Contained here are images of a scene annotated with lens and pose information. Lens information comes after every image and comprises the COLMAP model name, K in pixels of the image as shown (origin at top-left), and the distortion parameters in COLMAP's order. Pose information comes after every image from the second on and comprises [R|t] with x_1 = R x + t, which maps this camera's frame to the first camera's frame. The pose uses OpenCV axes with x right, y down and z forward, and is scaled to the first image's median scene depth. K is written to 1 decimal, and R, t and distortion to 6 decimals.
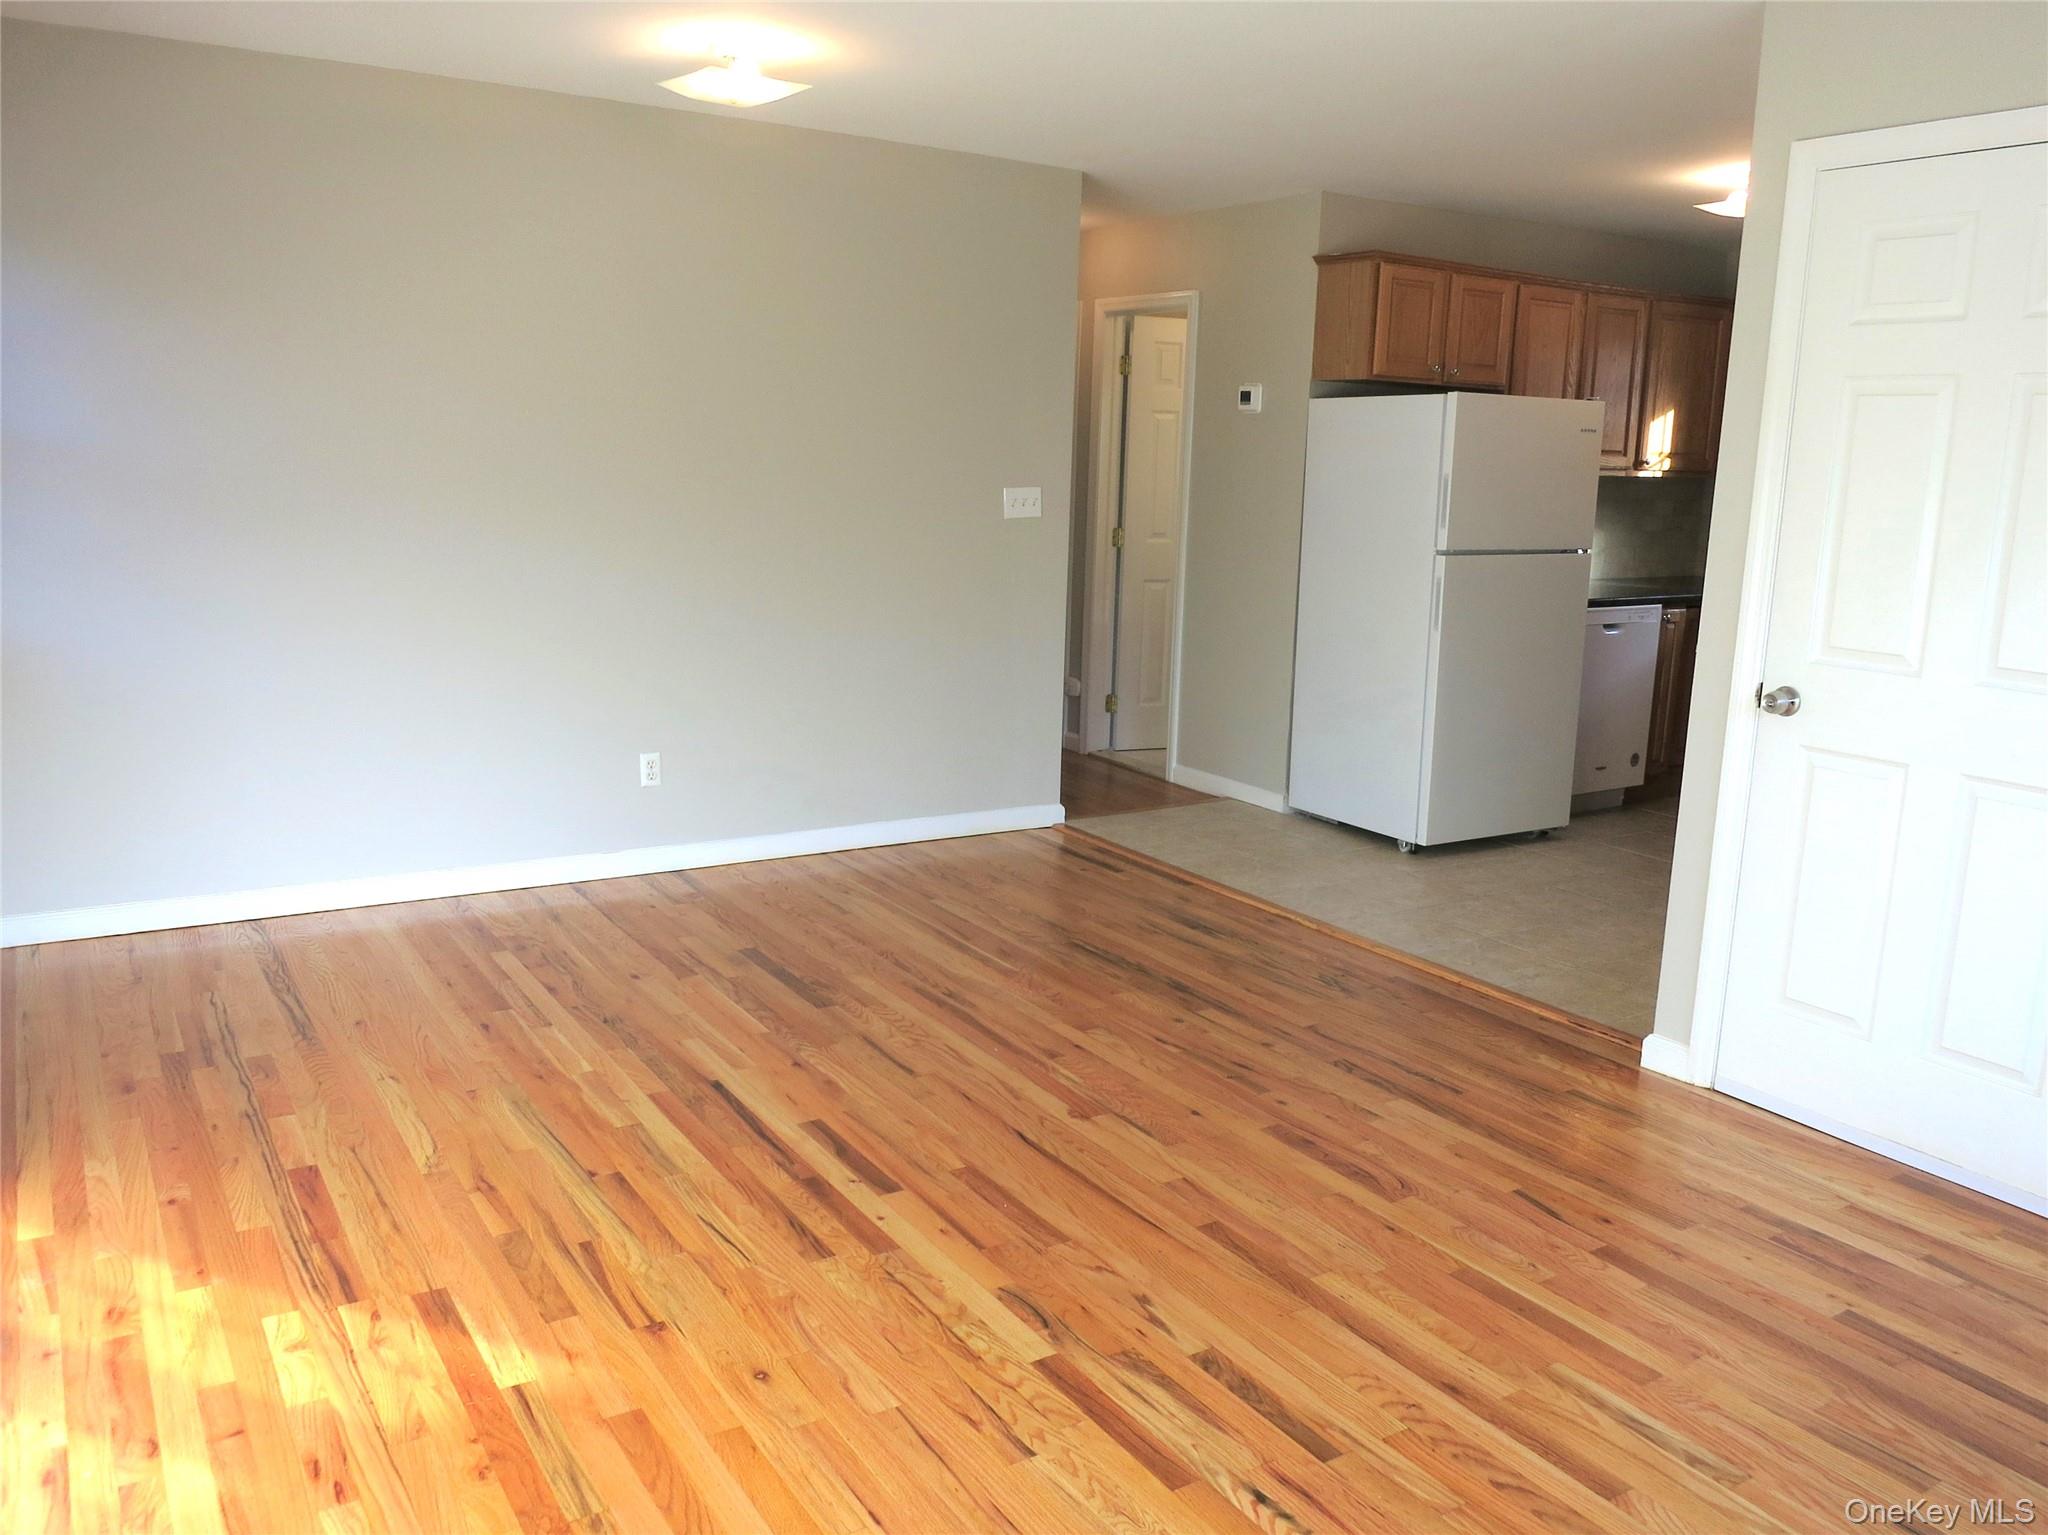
lens RADIAL K [[1543.0, 0, 1024.0], [0, 1543.0, 767.5], [0, 0, 1]] dist [-0.028749, -0.003524]
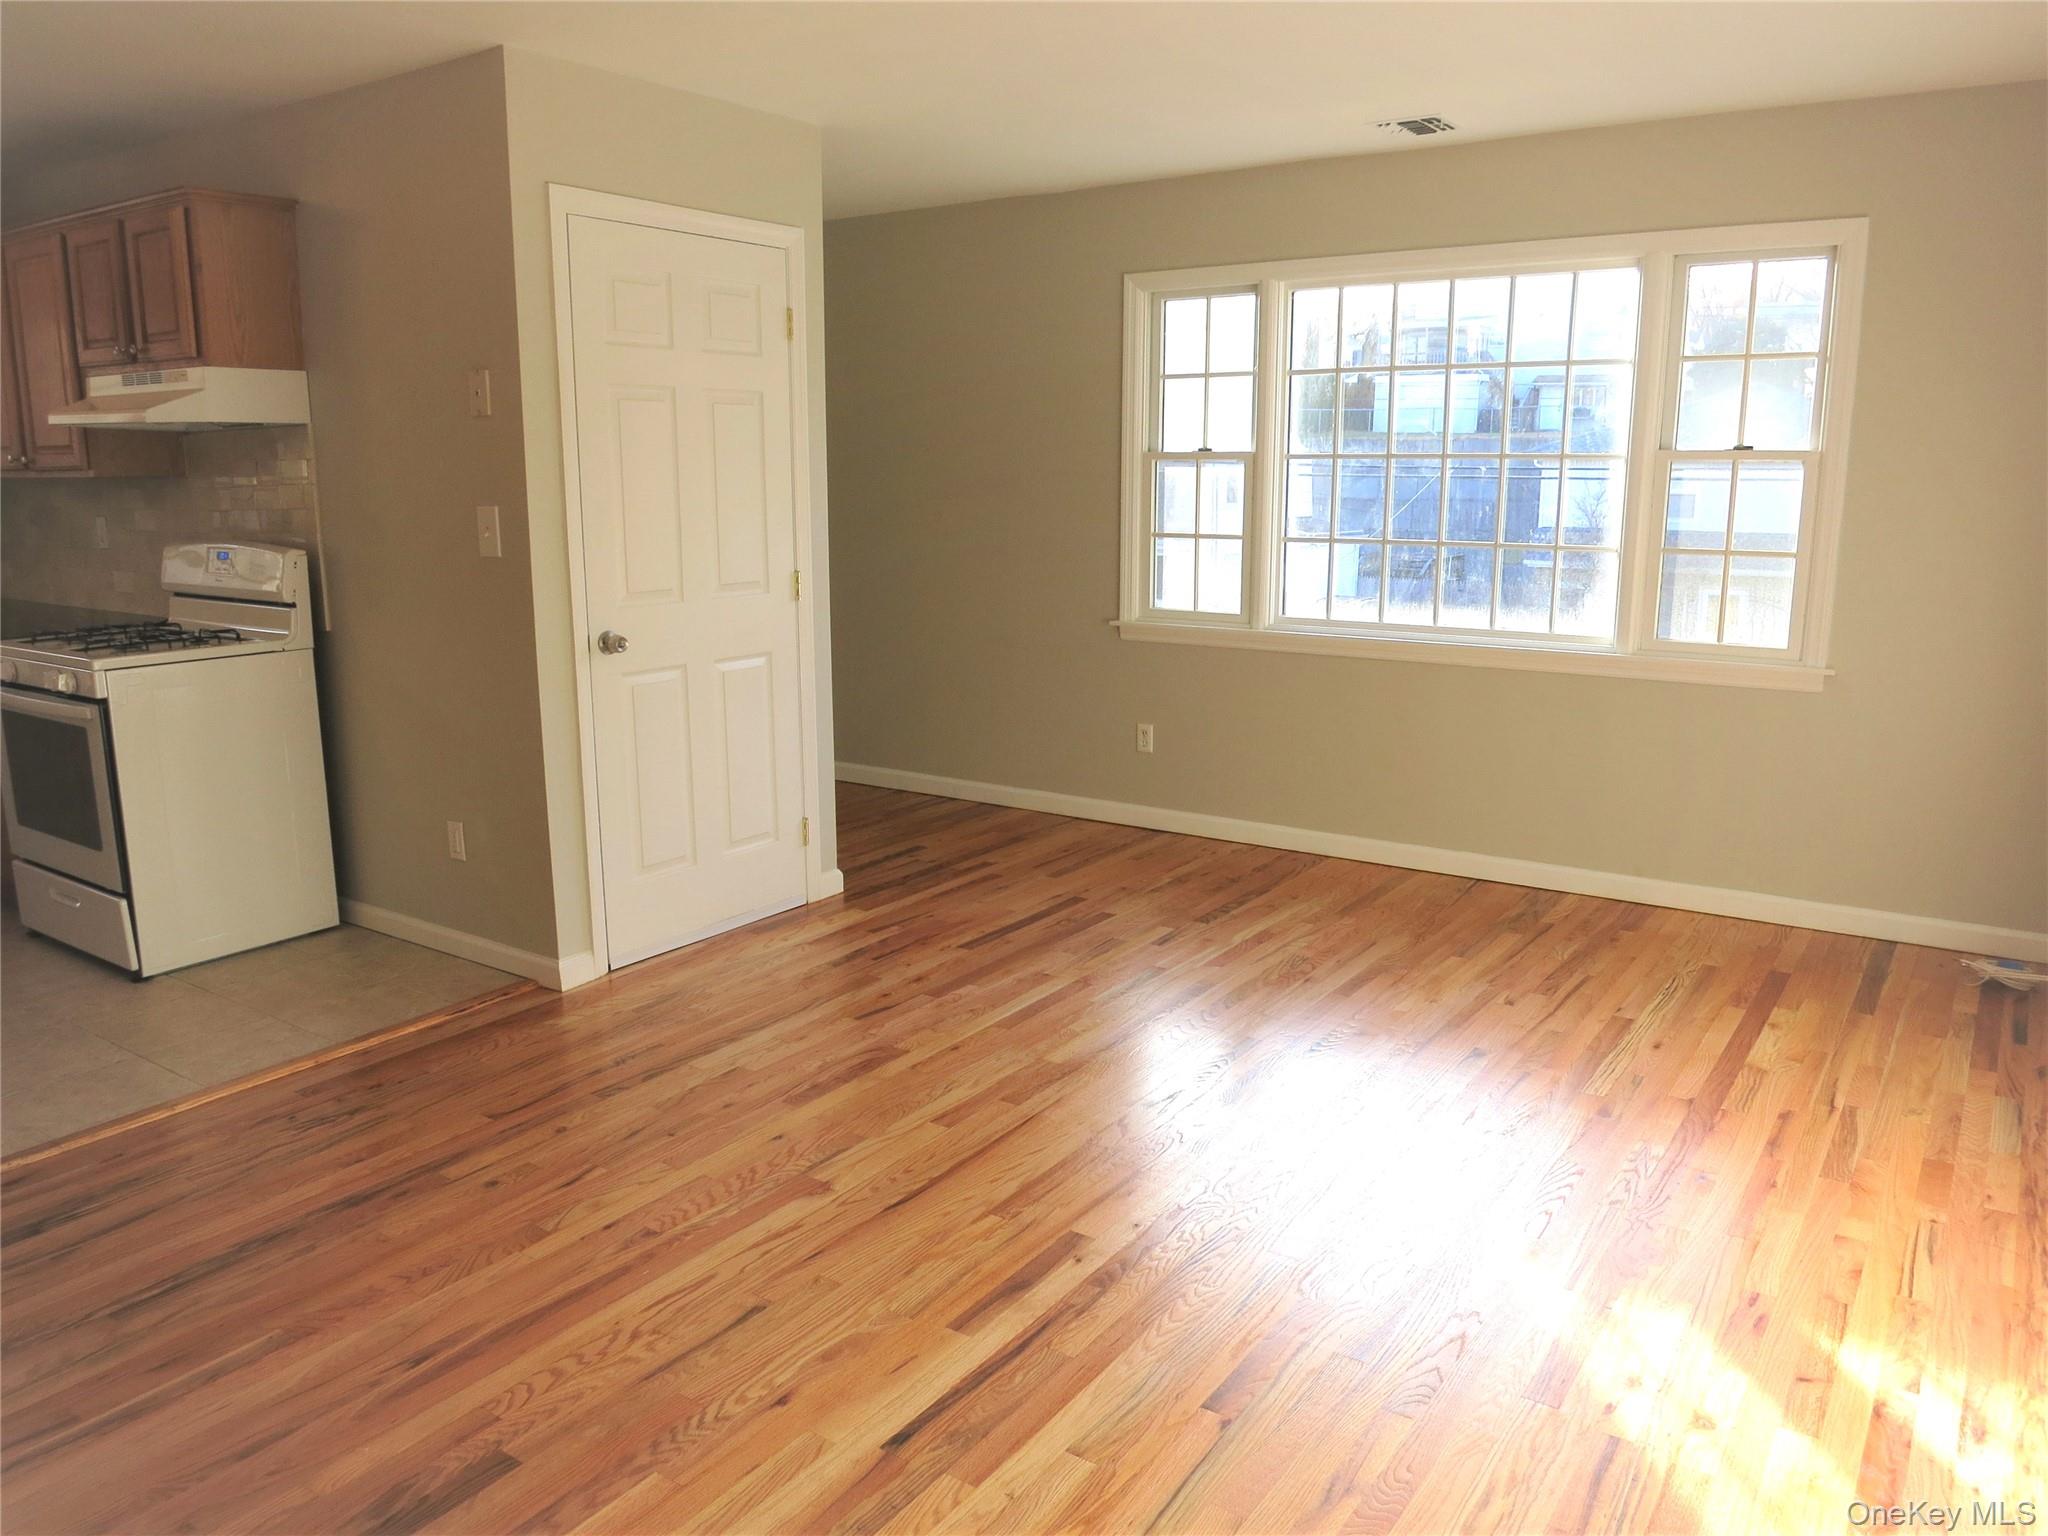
lens RADIAL K [[1490.0, 0, 1024.0], [0, 1490.0, 768.0], [0, 0, 1]] dist [-0.009330, -0.002039]
pose [[-0.383736, -0.207017, 0.899939, -0.730059], [0.175520, 0.940431, 0.291174, -0.235443], [-0.906609, 0.269691, -0.324541, 1.084073]]
